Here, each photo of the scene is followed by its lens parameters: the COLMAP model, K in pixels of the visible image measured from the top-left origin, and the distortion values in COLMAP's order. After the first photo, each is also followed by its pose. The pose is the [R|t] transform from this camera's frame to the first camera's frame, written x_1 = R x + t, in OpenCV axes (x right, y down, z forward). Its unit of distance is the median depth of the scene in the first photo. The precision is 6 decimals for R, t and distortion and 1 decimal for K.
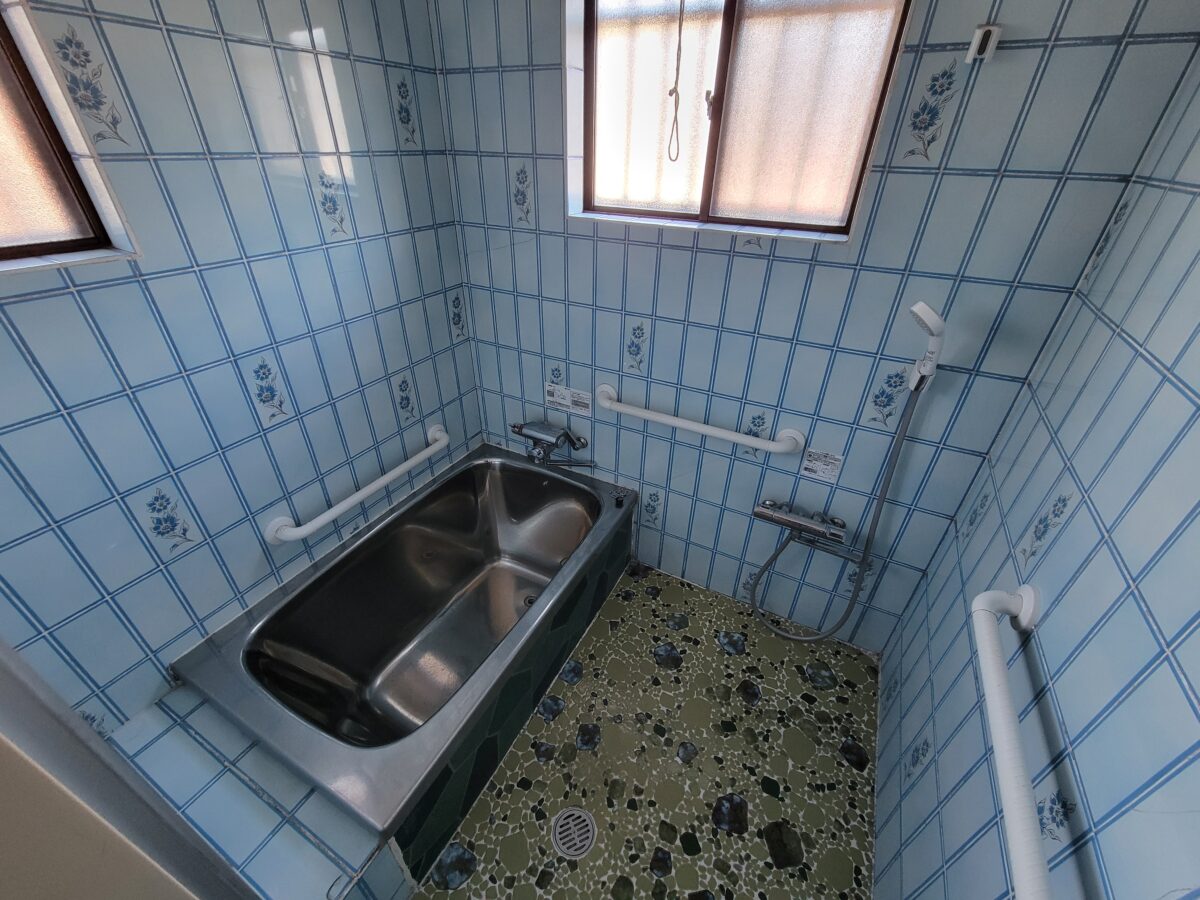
lens RADIAL K [[490.3, 0, 597.9], [0, 490.3, 452.1], [0, 0, 1]] dist [-0.002028, 0.000118]
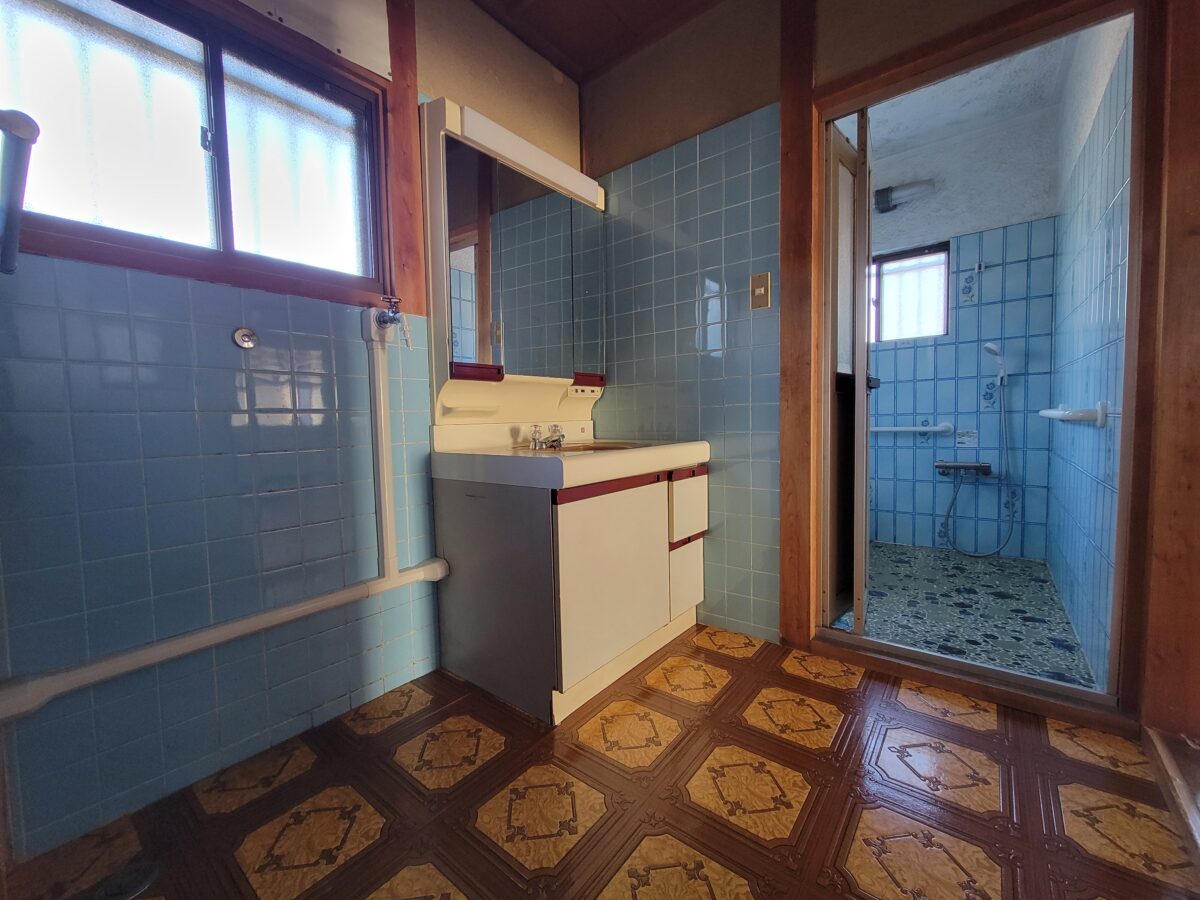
lens RADIAL K [[490.3, 0, 597.0], [0, 490.3, 445.0], [0, 0, 1]] dist [-0.002028, 0.000118]
pose [[0.981441, -0.030685, -0.189292, -0.659974], [-0.065595, 0.873847, -0.481755, 1.146816], [0.180195, 0.485231, 0.855617, -0.982356]]
